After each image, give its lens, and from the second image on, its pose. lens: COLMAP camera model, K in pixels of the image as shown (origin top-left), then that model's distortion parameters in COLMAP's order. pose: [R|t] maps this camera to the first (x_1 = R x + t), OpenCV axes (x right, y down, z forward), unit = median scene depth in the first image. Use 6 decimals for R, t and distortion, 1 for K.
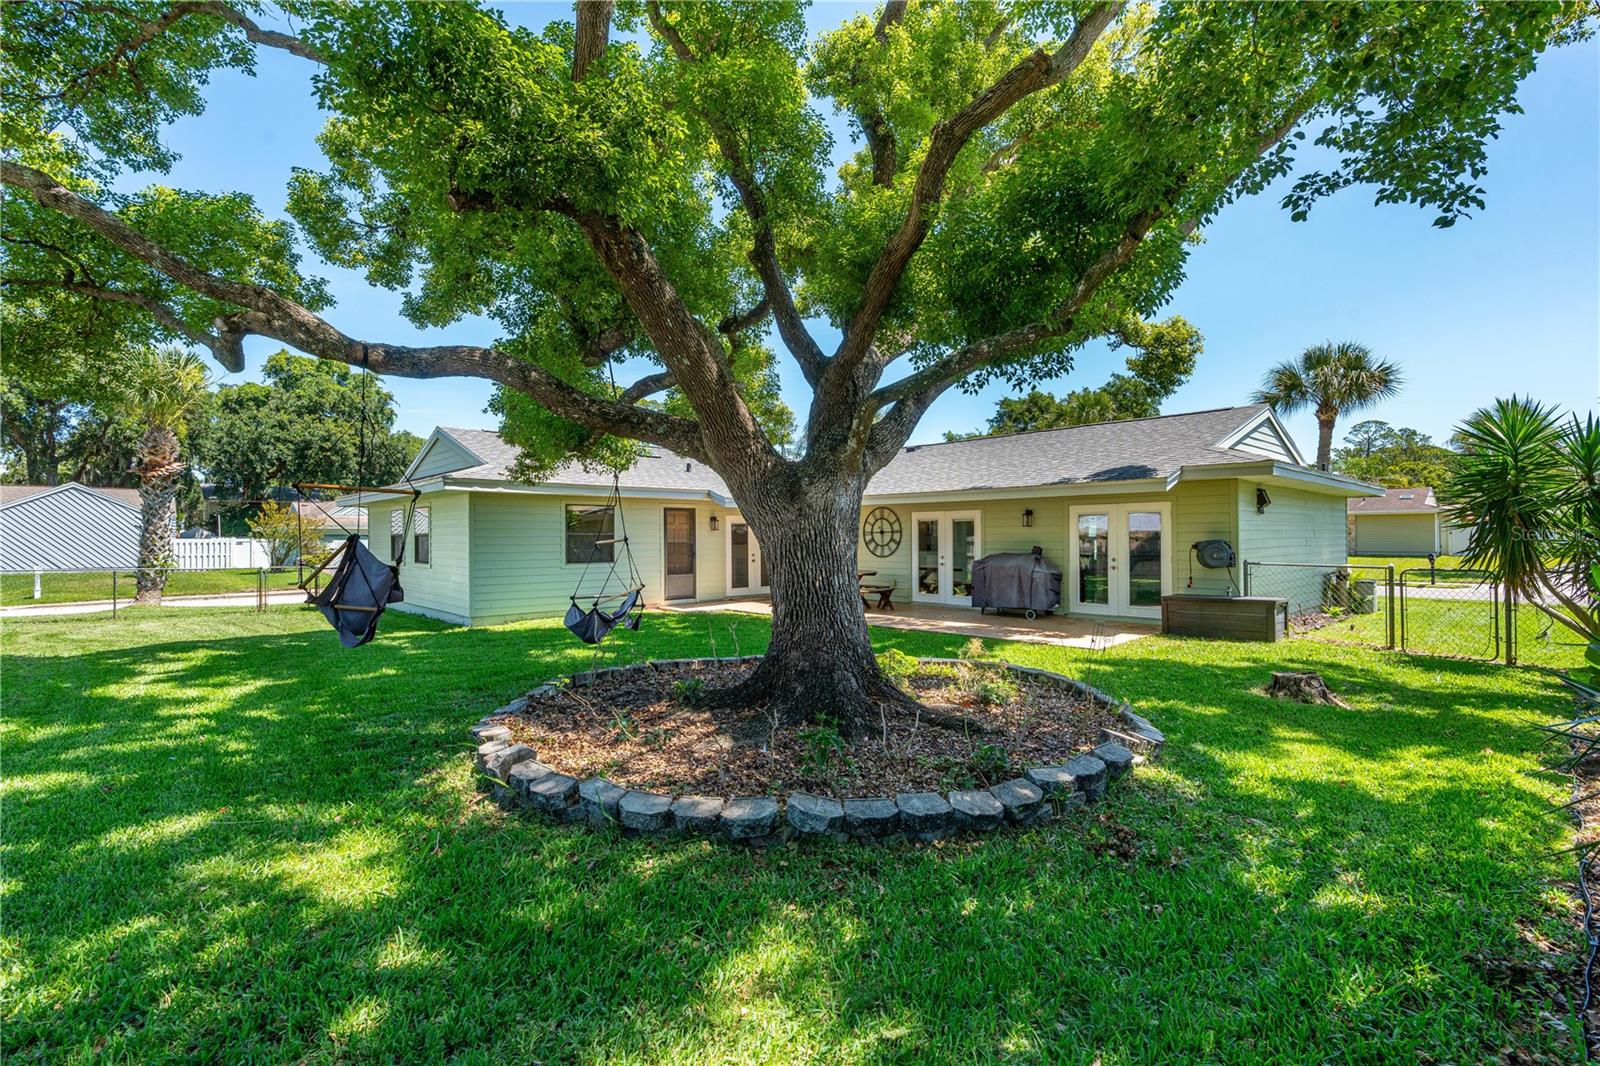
lens RADIAL K [[717.3, 0, 800.0], [0, 717.3, 533.0], [0, 0, 1]] dist [-0.012493, -0.000116]
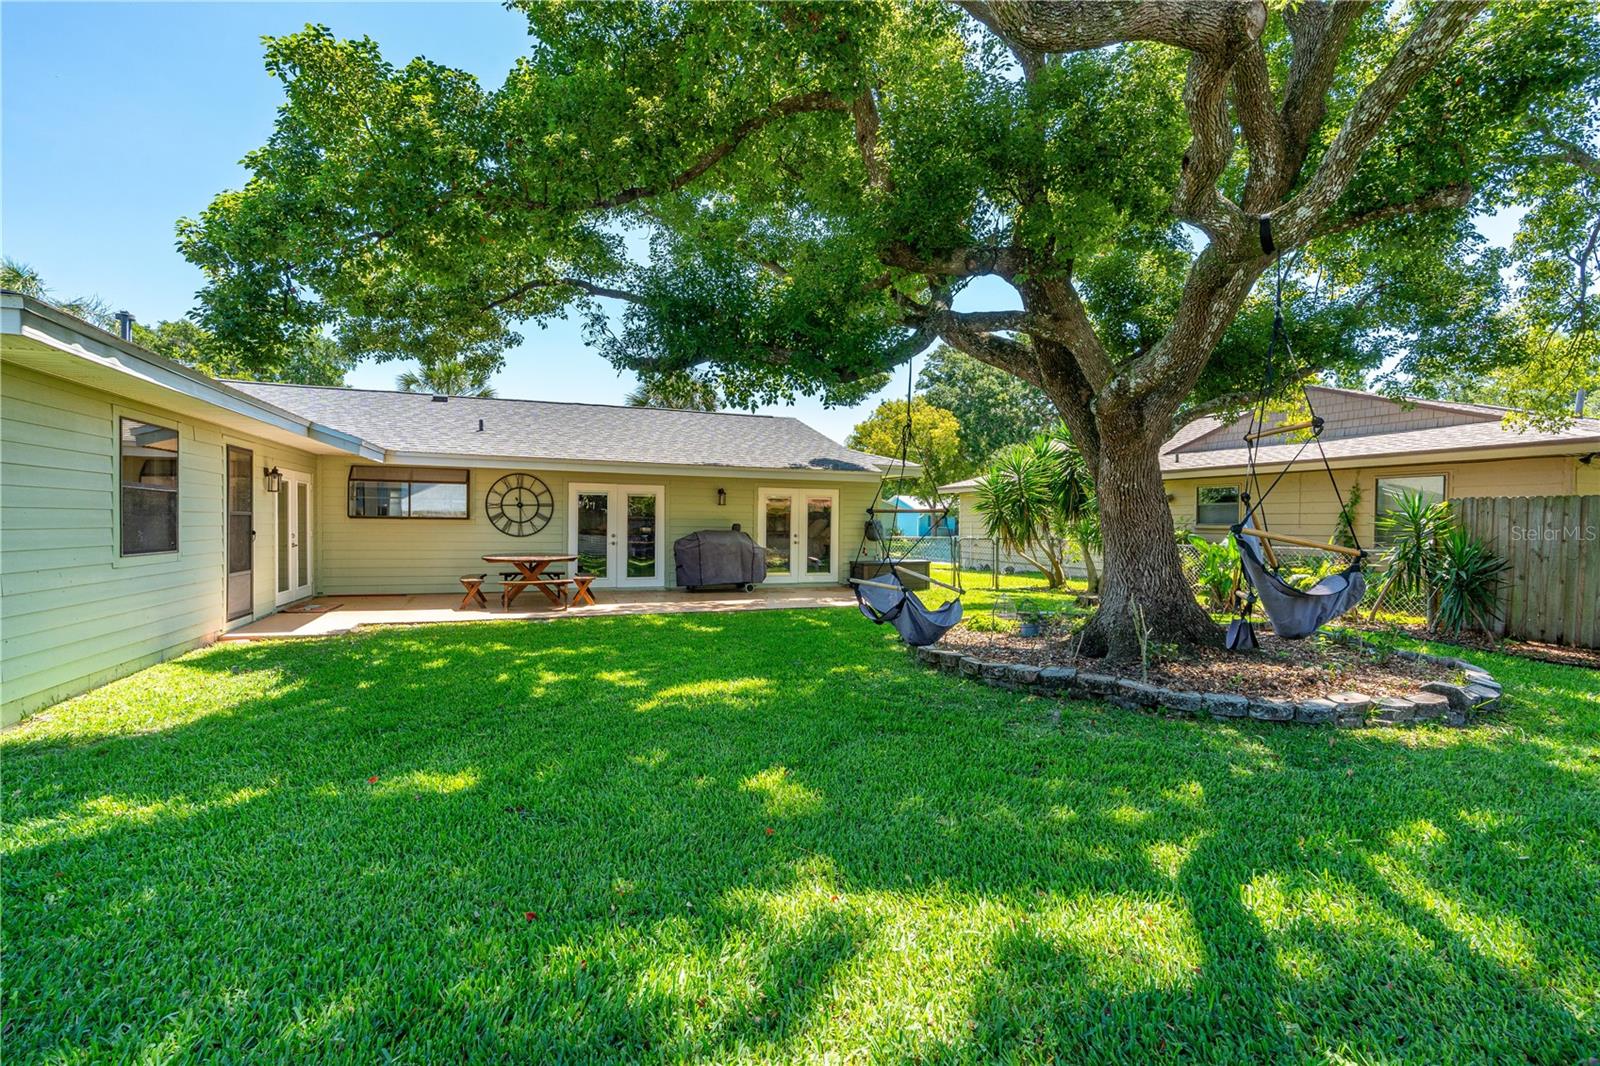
lens RADIAL K [[717.3, 0, 800.0], [0, 717.3, 533.0], [0, 0, 1]] dist [-0.012493, -0.000116]
pose [[0.370201, -0.004850, 0.928939, -0.526362], [-0.021204, 0.999682, 0.013669, 0.012874], [-0.928710, -0.024758, 0.369980, 0.440114]]
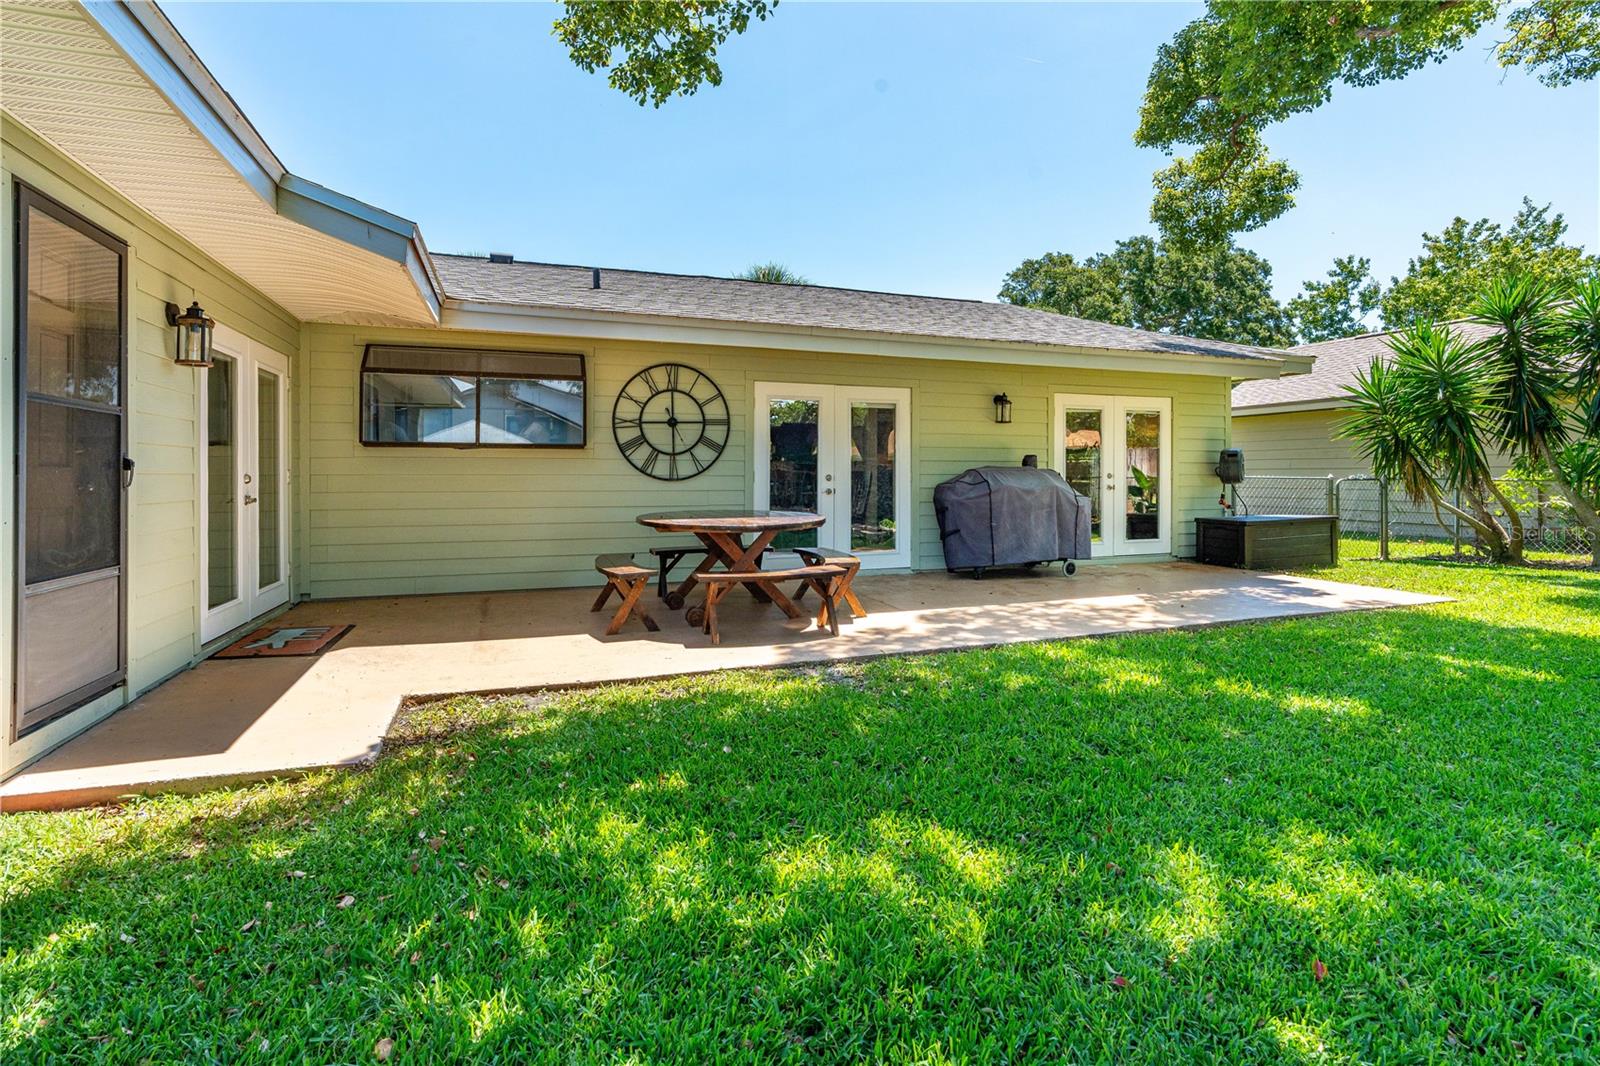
lens RADIAL K [[768.8, 0, 791.1], [0, 768.8, 474.7], [0, 0, 1]] dist [0.000965, 0.000249]
pose [[0.394641, 0.006206, 0.918814, -0.289622], [-0.009885, 0.999948, -0.002508, 0.031983], [-0.918782, -0.008092, 0.394682, 0.788465]]
